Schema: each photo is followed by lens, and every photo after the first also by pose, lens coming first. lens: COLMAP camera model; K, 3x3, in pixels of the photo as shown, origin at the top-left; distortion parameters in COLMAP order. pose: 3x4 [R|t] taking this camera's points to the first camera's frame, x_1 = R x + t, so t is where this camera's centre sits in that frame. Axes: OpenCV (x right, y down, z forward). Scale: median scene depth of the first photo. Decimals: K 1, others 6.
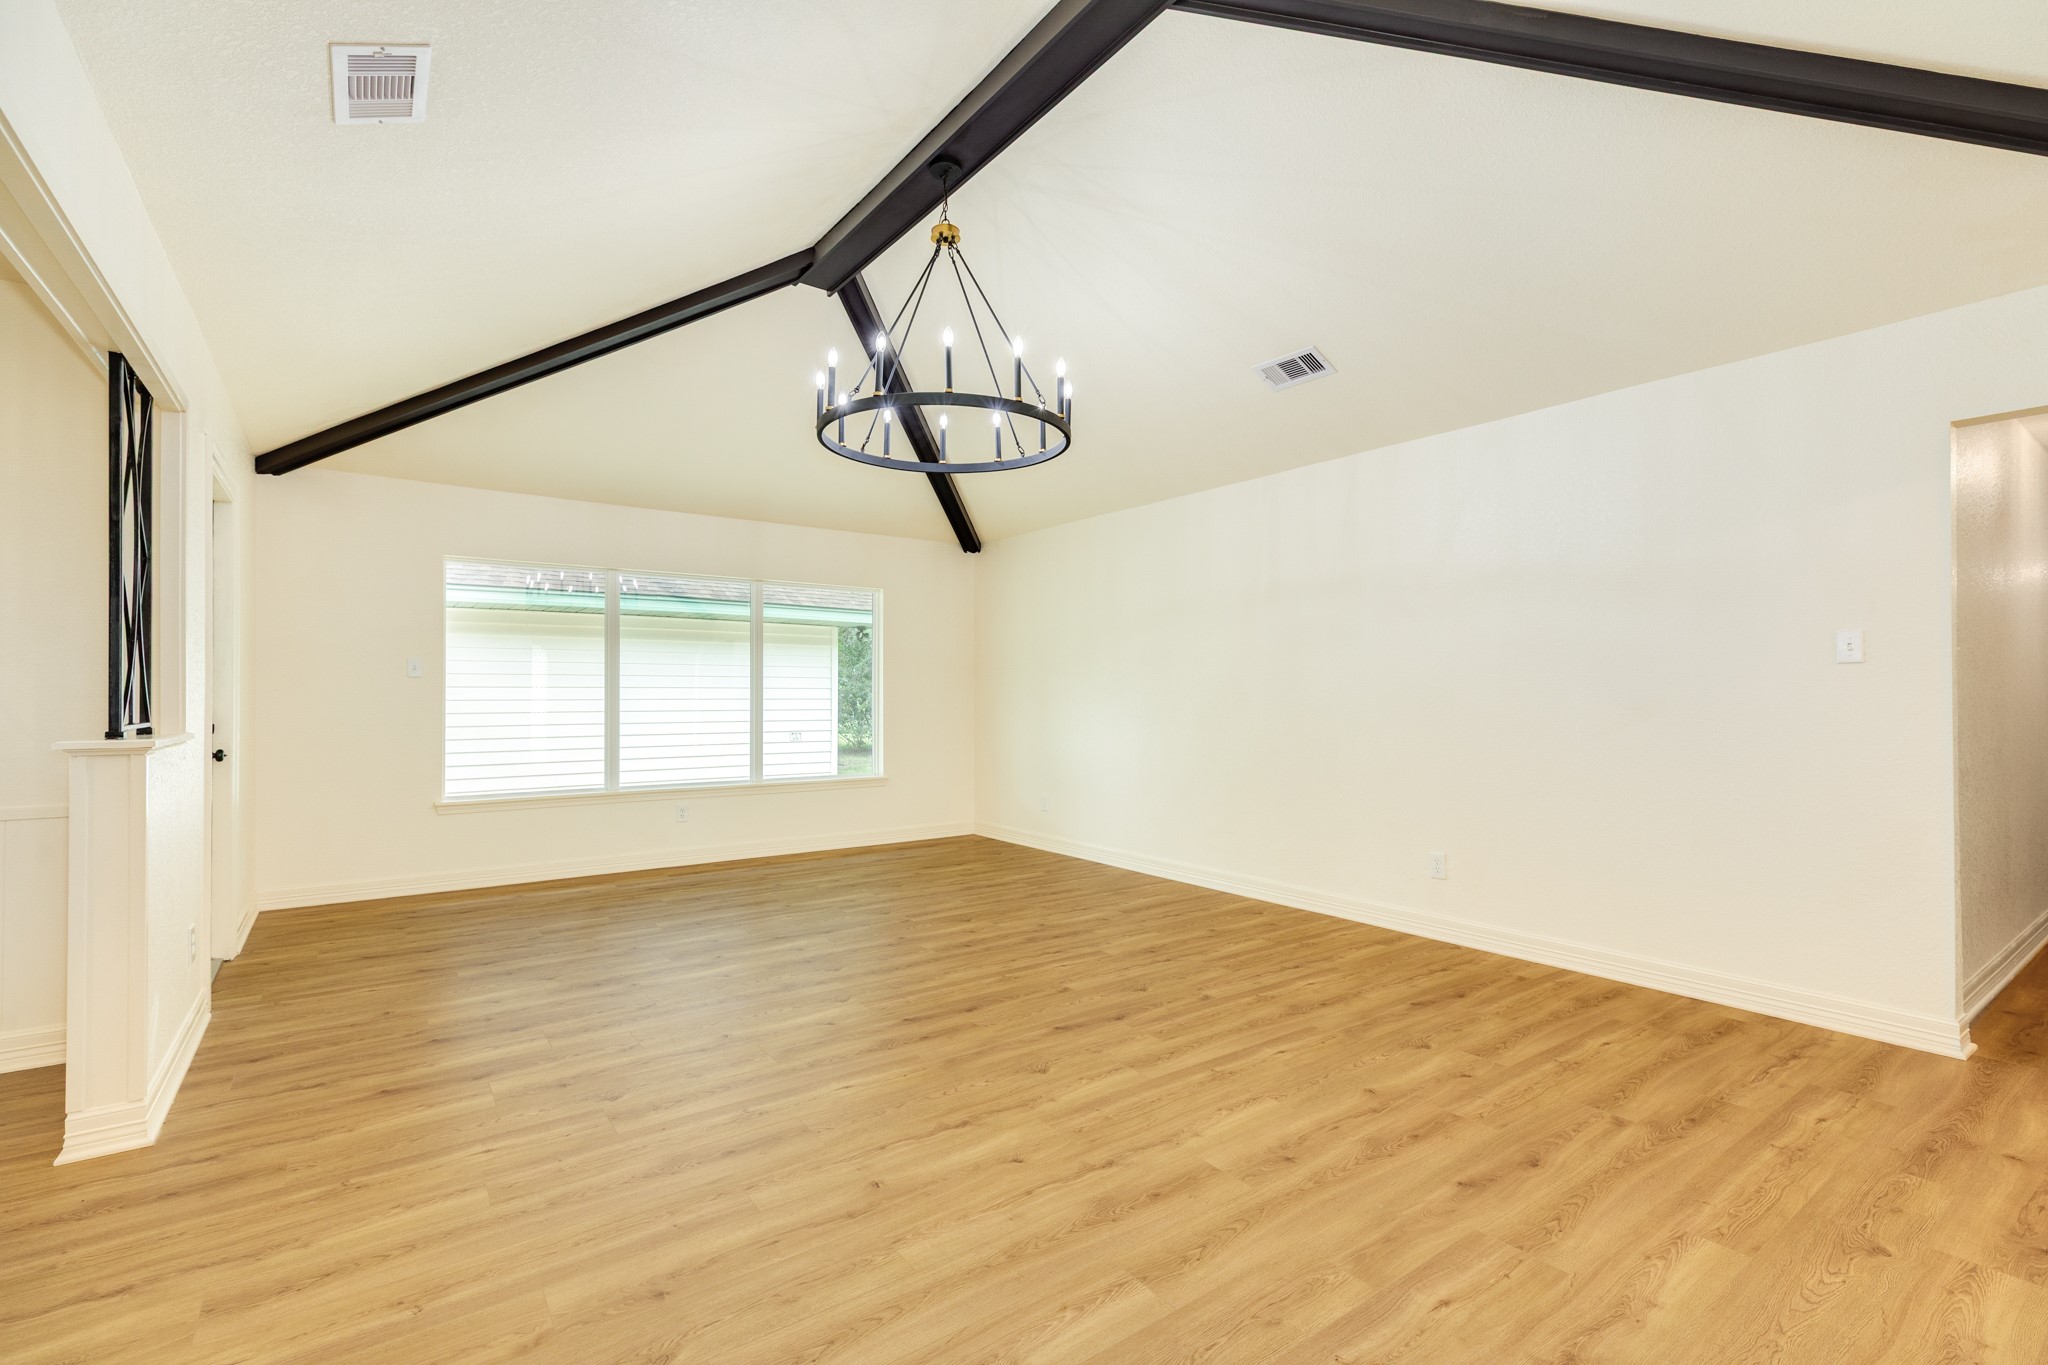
lens RADIAL K [[907.8, 0, 1026.0], [0, 907.8, 695.0], [0, 0, 1]] dist [-0.006691, -0.000081]
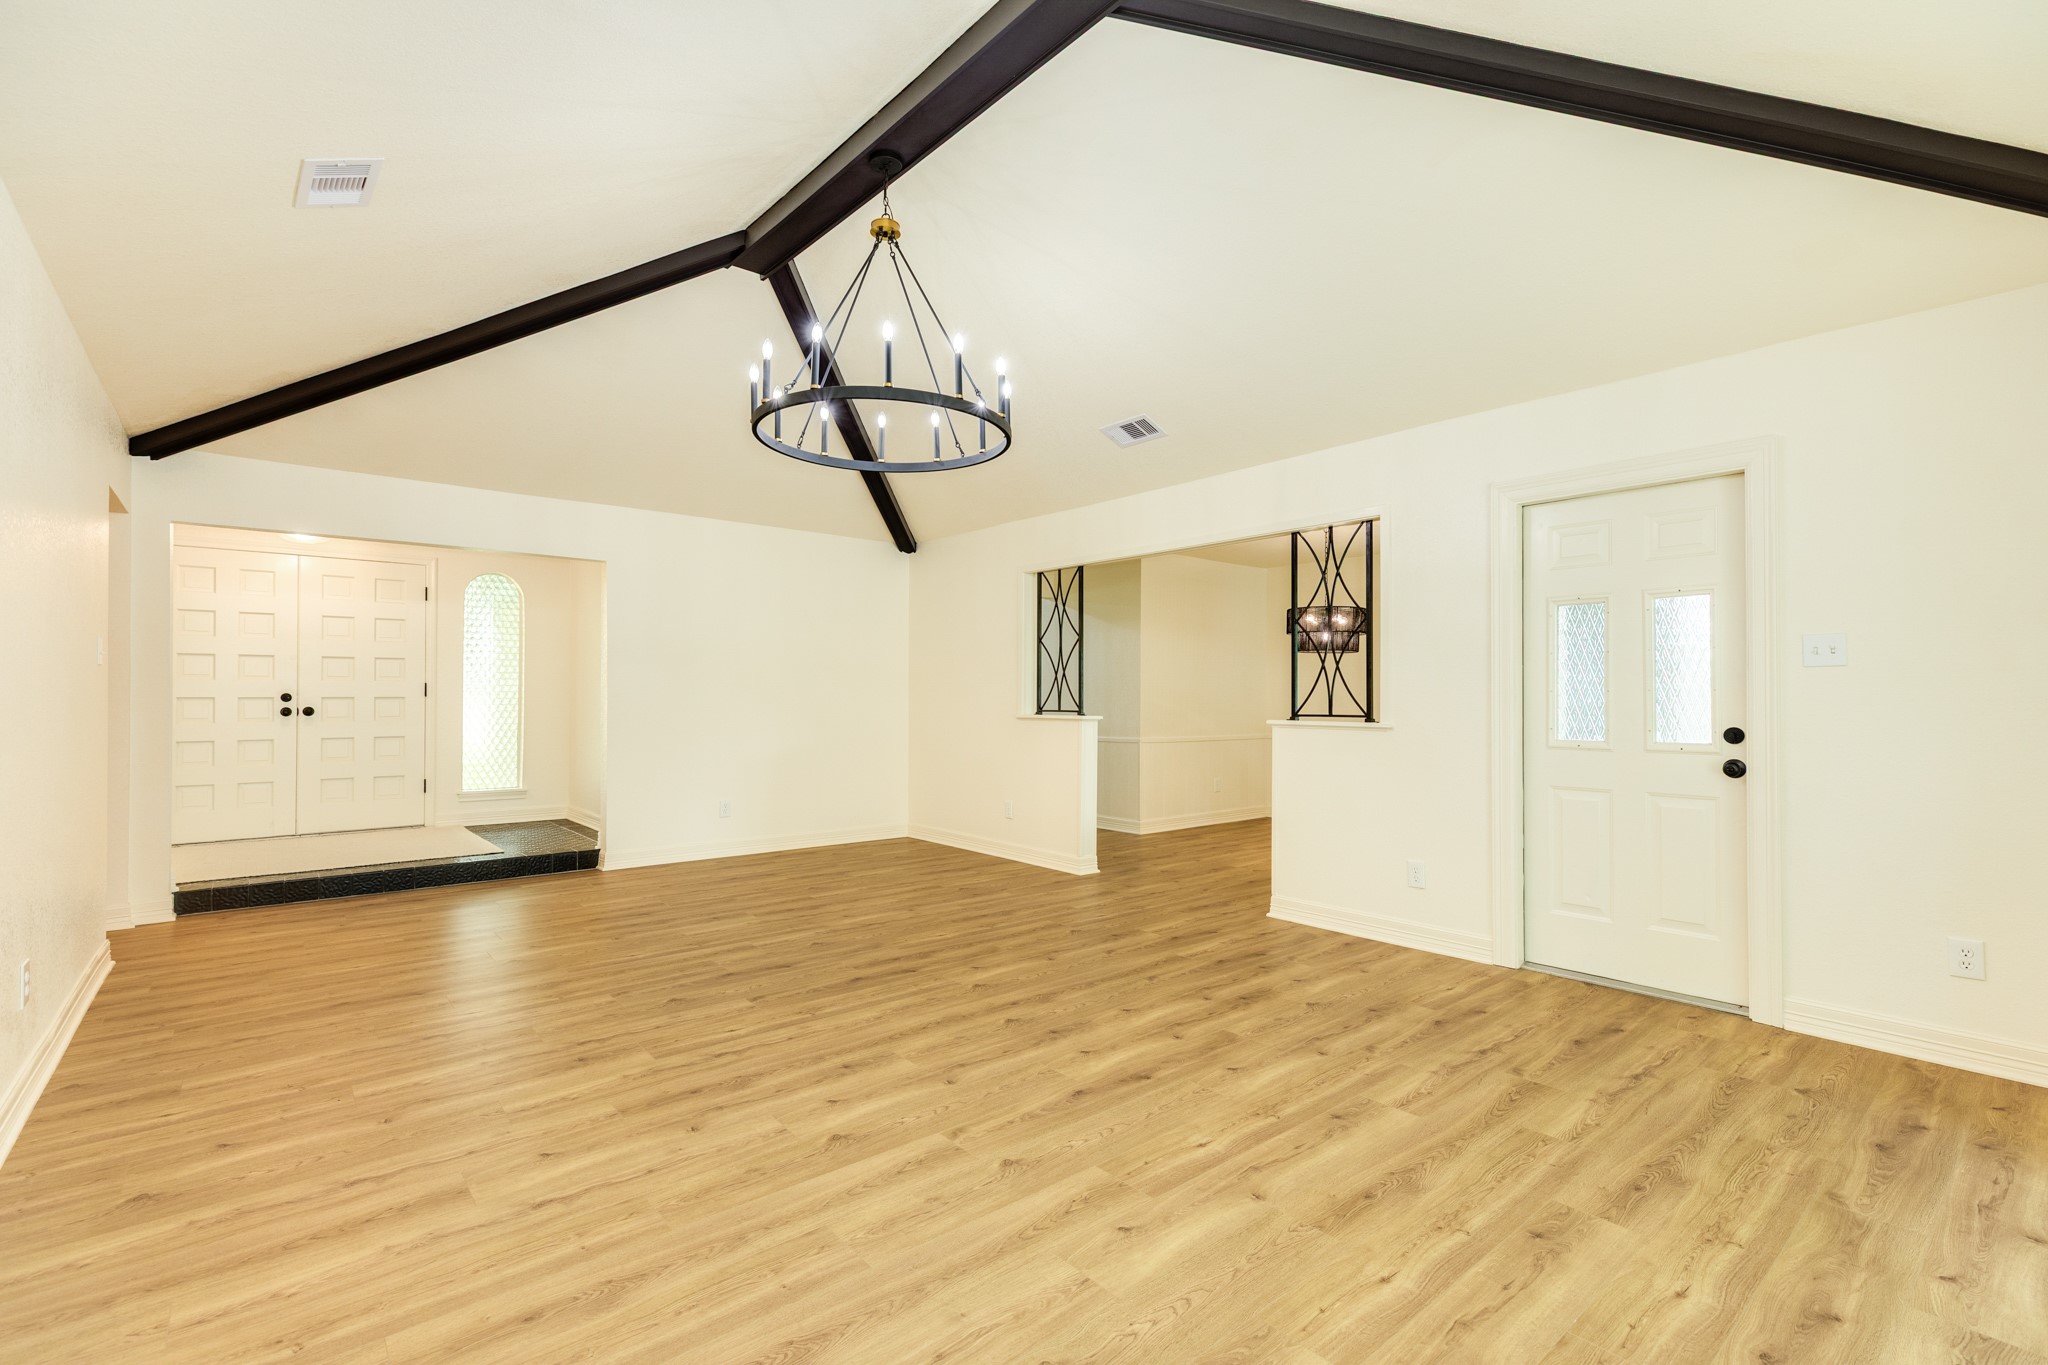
lens RADIAL K [[907.8, 0, 1034.8], [0, 907.8, 692.2], [0, 0, 1]] dist [-0.006691, -0.000081]
pose [[-0.996874, -0.006070, -0.078769, -0.177302], [-0.005303, 0.999937, -0.009938, 0.004885], [0.078825, -0.009489, -0.996843, 2.002533]]
